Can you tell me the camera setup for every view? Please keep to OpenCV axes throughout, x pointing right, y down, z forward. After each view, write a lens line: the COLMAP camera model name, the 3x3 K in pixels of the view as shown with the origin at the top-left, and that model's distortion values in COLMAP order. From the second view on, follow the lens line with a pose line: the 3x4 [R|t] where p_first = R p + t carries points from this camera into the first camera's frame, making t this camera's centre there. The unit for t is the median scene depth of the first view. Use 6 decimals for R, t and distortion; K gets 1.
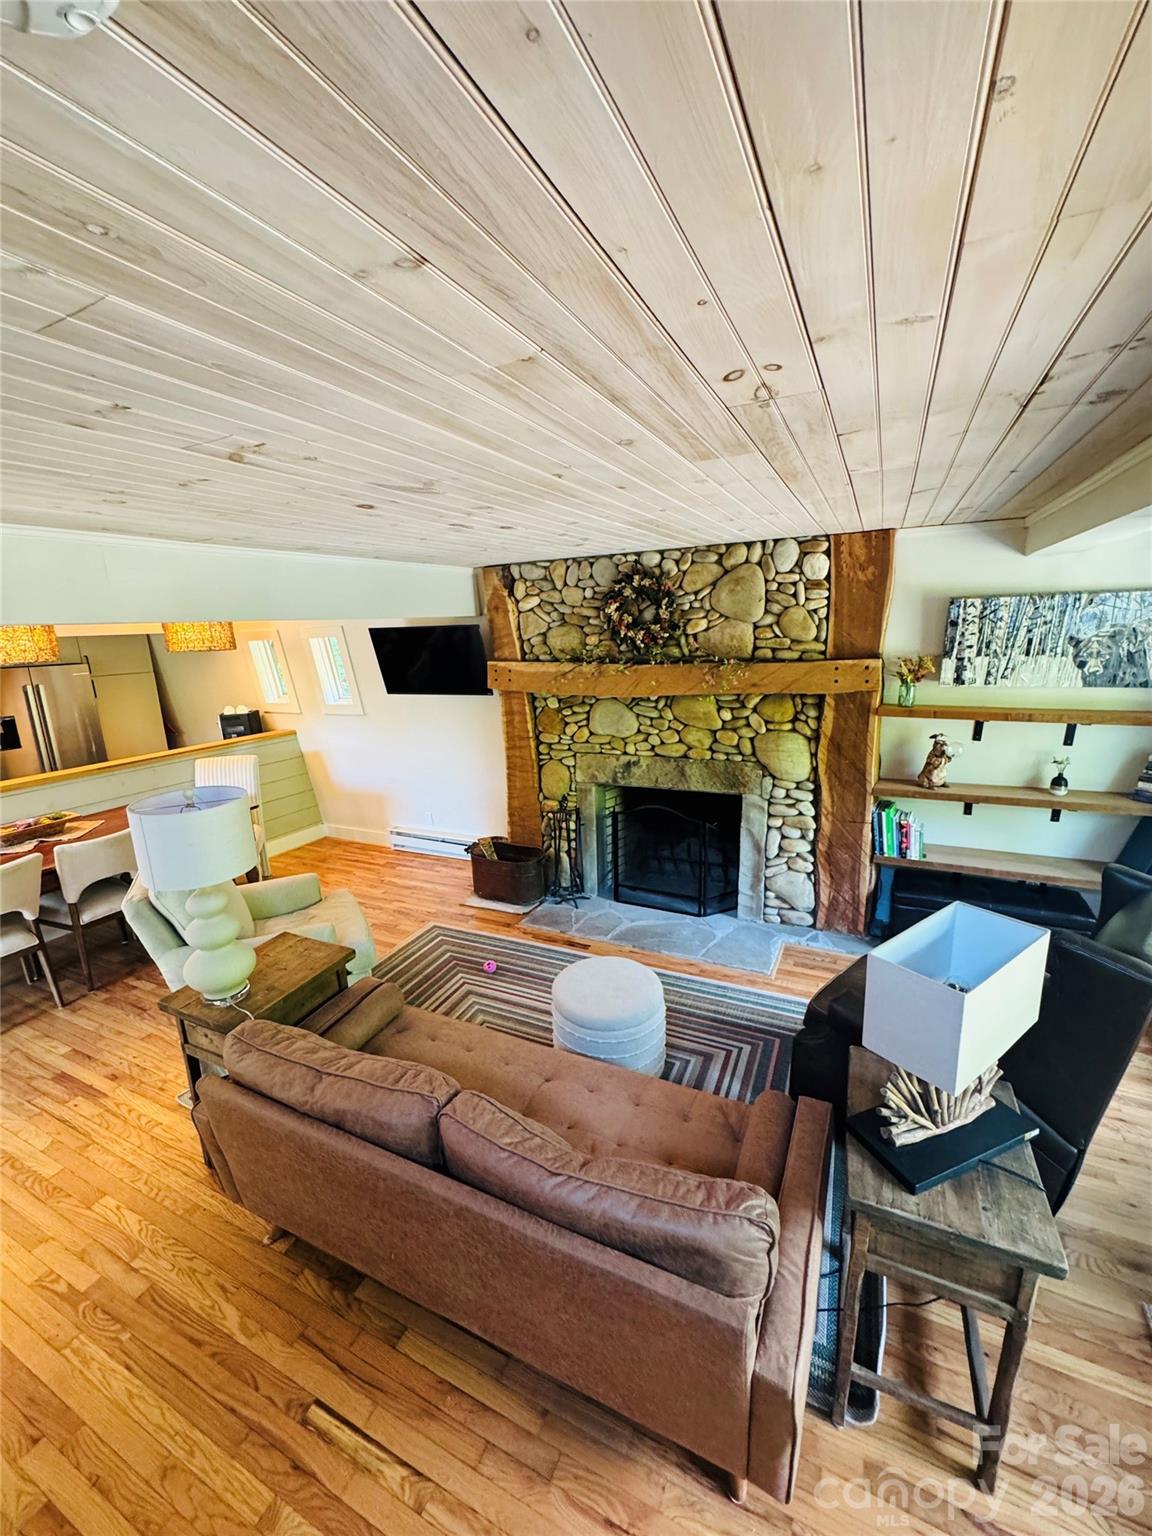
lens RADIAL K [[620.2, 0, 574.8], [0, 620.2, 772.6], [0, 0, 1]] dist [0.002259, -0.000018]
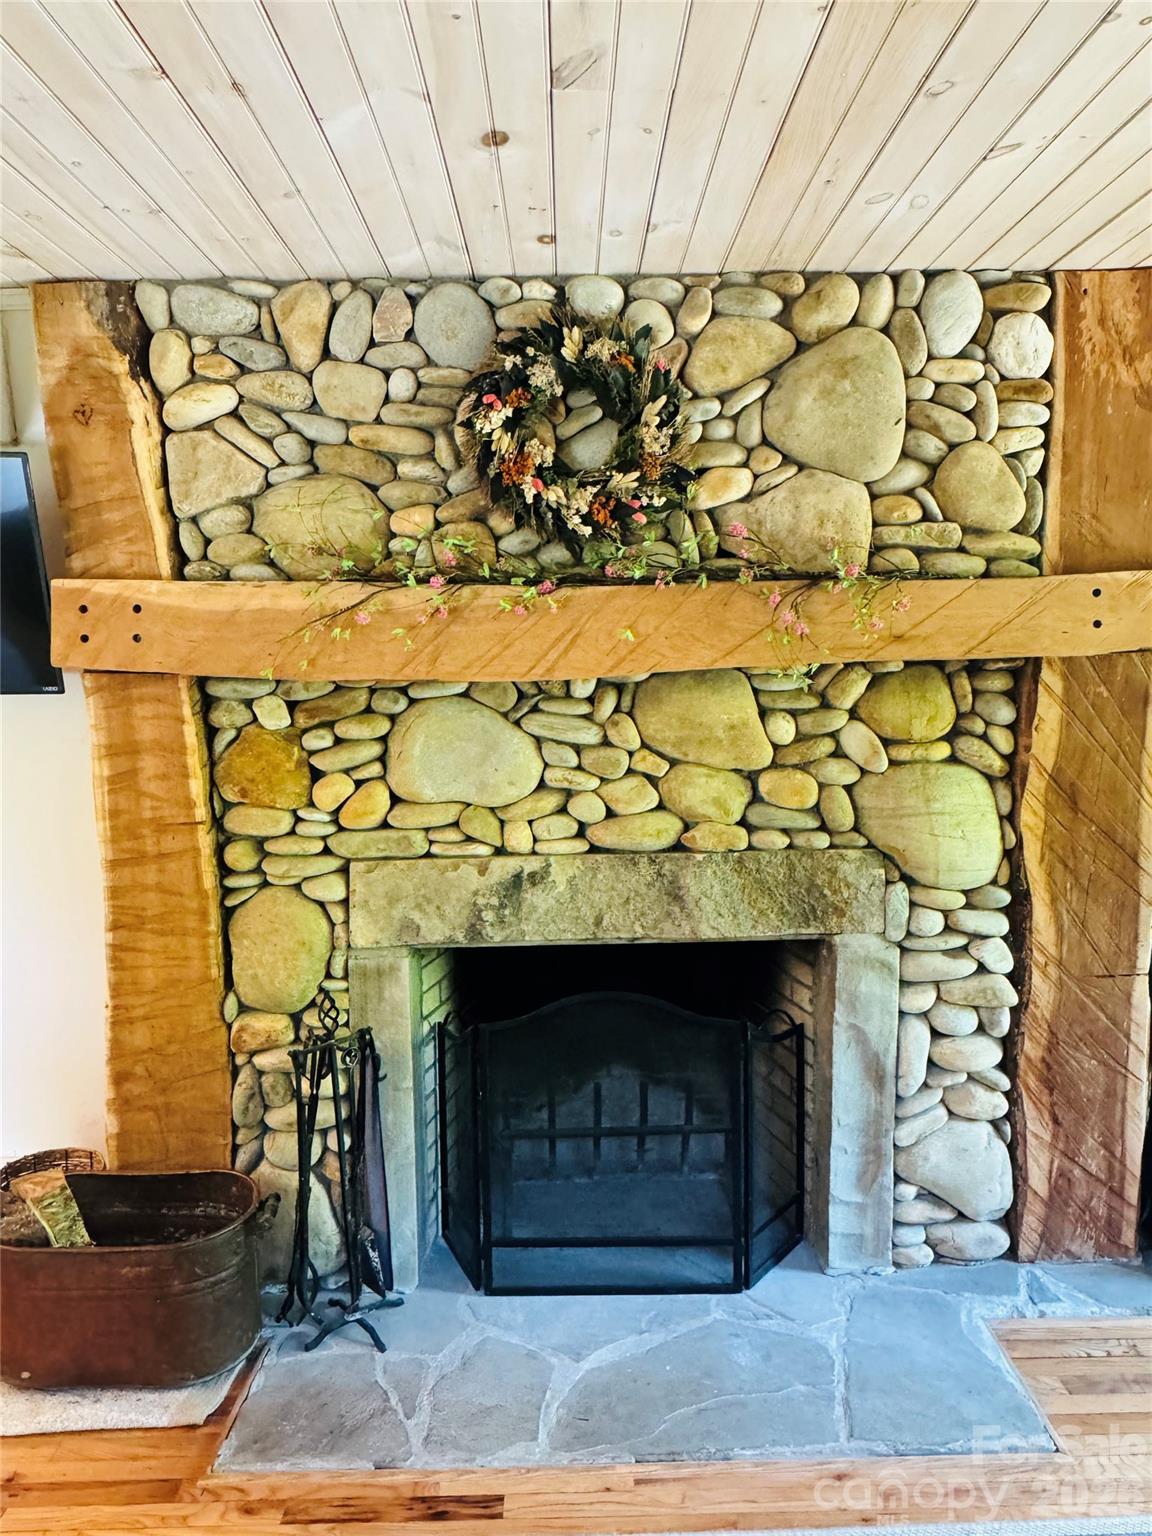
lens RADIAL K [[1072.3, 0, 577.3], [0, 1072.3, 760.0], [0, 0, 1]] dist [-0.008559, -0.000600]
pose [[0.892390, -0.022028, 0.450728, -0.161392], [0.086476, 0.988645, -0.122895, -0.004321], [-0.442902, 0.148647, 0.884161, 0.468105]]
